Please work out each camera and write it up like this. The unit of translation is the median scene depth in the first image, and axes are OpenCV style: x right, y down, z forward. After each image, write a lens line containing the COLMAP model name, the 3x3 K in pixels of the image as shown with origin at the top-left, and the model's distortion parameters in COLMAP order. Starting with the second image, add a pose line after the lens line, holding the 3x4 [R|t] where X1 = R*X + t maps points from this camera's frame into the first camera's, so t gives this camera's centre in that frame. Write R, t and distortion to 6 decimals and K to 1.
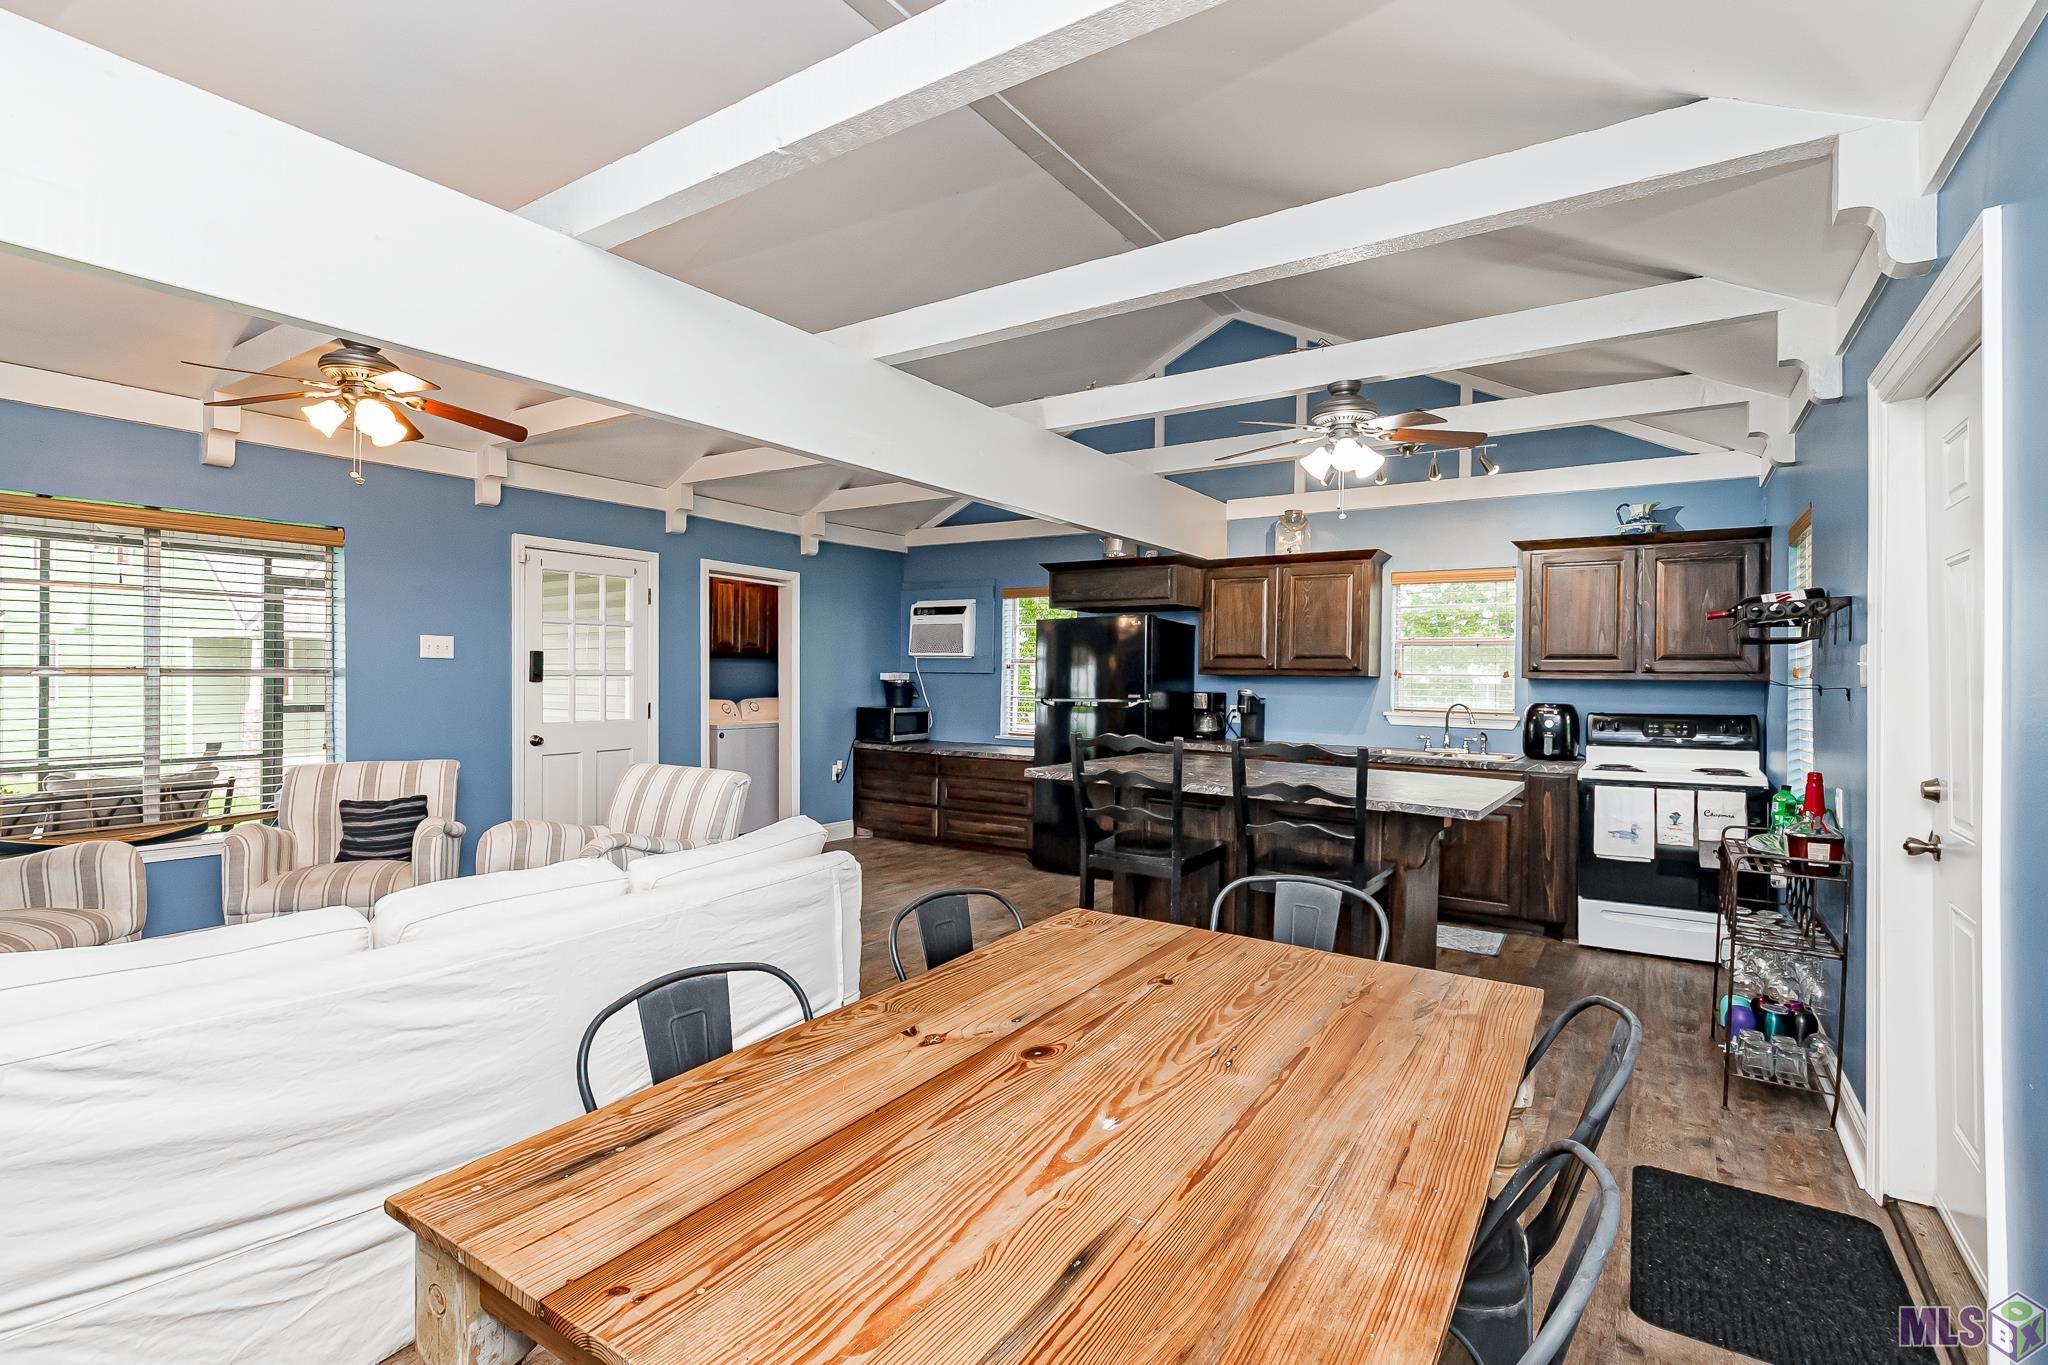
lens RADIAL K [[955.3, 0, 1040.5], [0, 955.3, 680.4], [0, 0, 1]] dist [0.002724, -0.000074]
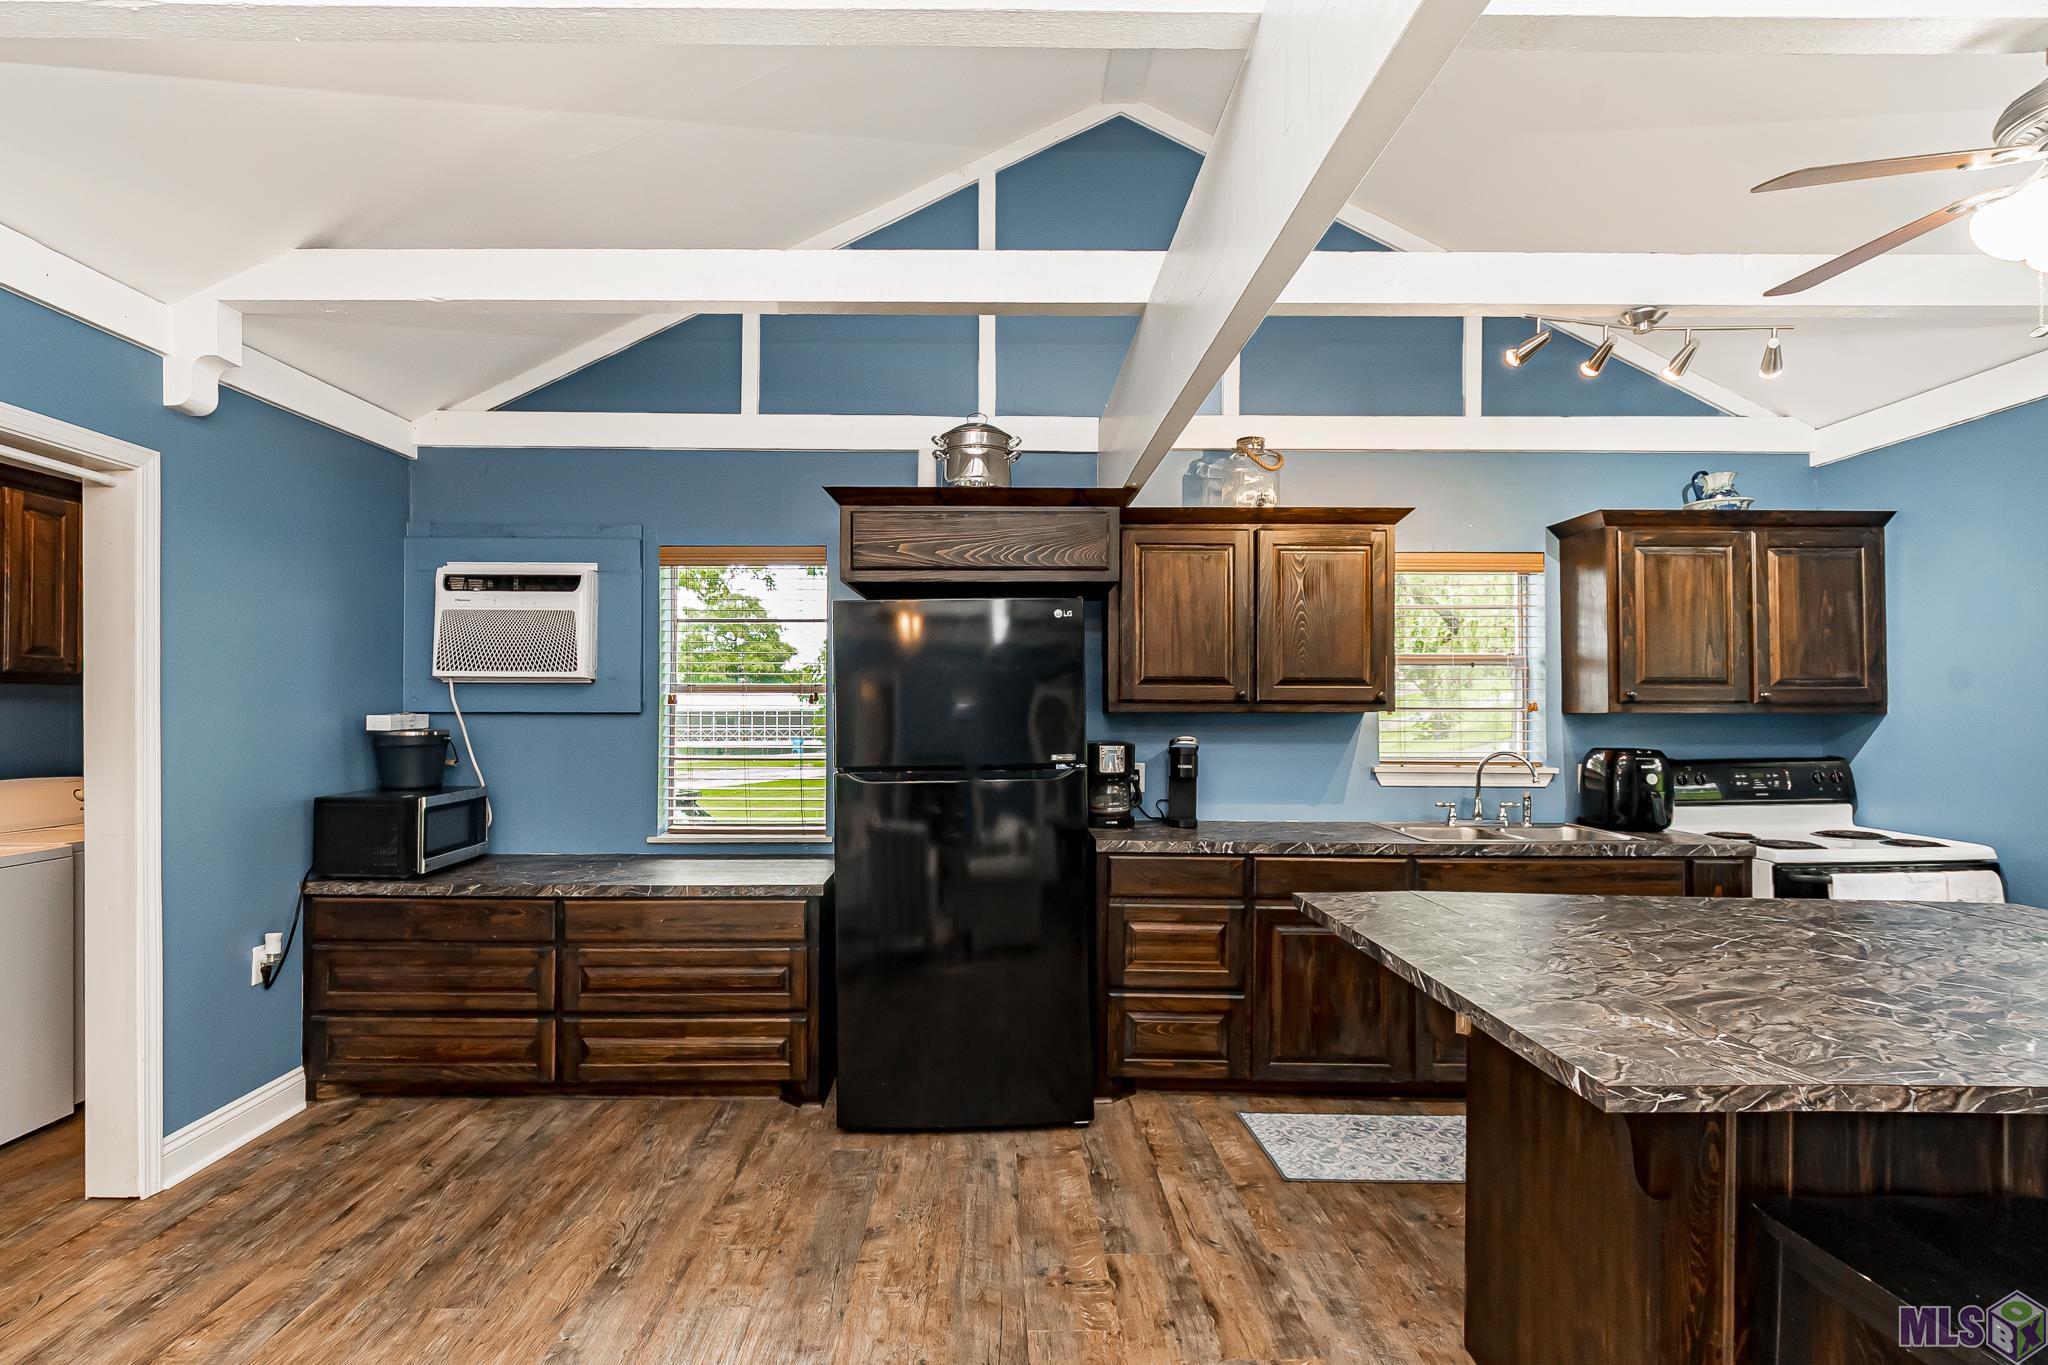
lens RADIAL K [[978.7, 0, 991.3], [0, 978.7, 694.2], [0, 0, 1]] dist [-0.003988, -0.000394]
pose [[0.838341, -0.005781, 0.545115, -0.179771], [0.011821, 0.999901, -0.007577, -0.011242], [-0.545018, 0.012796, 0.838327, 0.483409]]
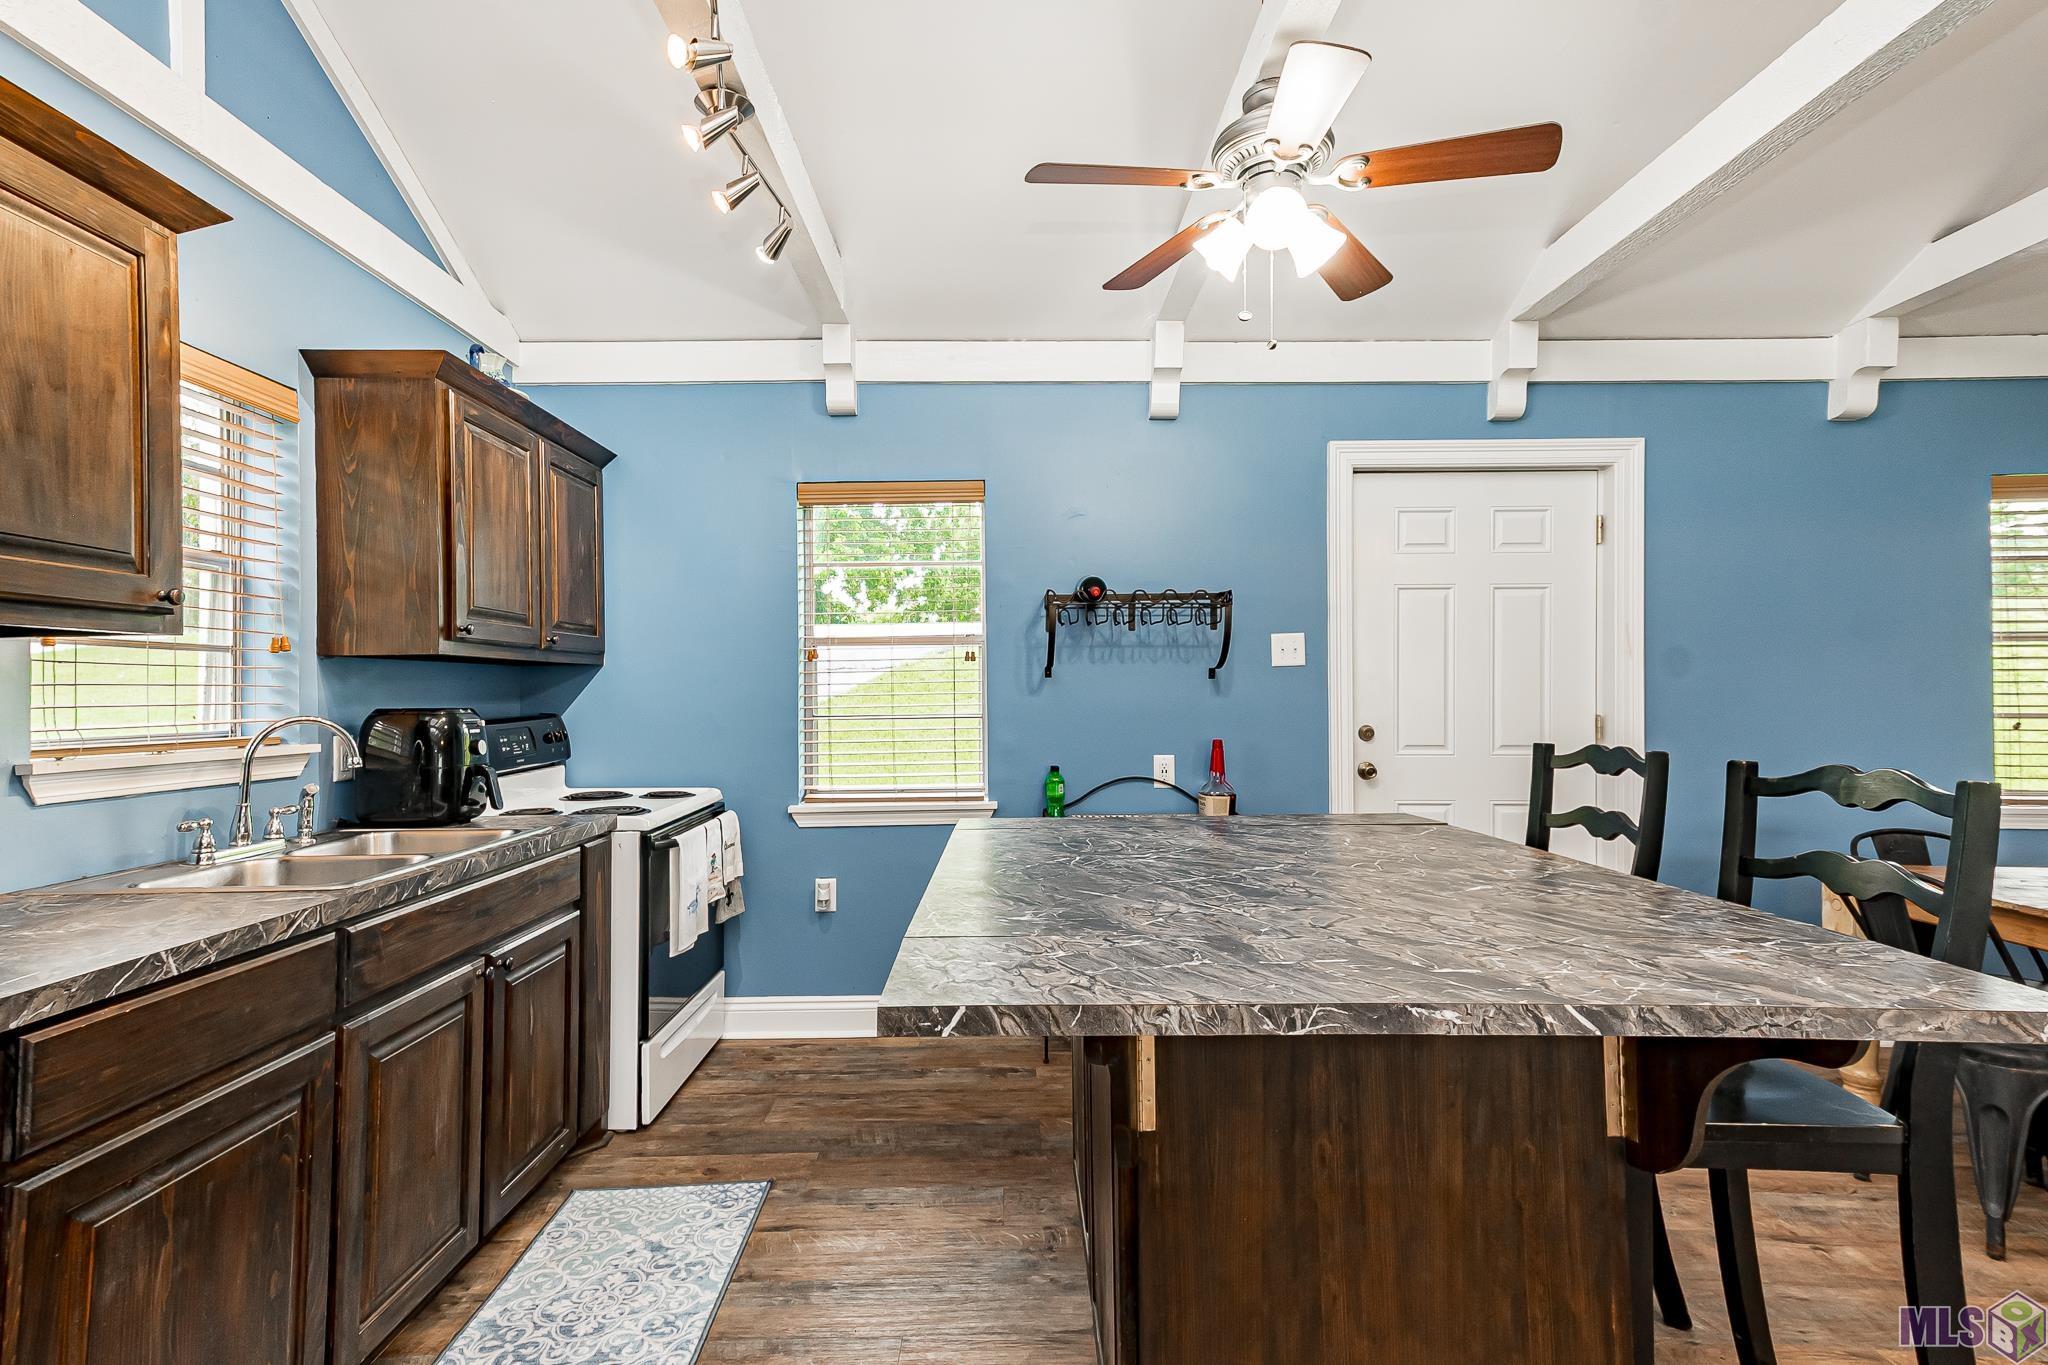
lens RADIAL K [[1020.2, 0, 1024.0], [0, 1020.2, 682.5], [0, 0, 1]] dist [0.046373, 0.000166]
pose [[-0.541176, -0.003973, 0.840900, -0.052754], [0.001929, 0.999980, 0.005966, 0.006653], [-0.840907, 0.004851, -0.541157, 0.761525]]
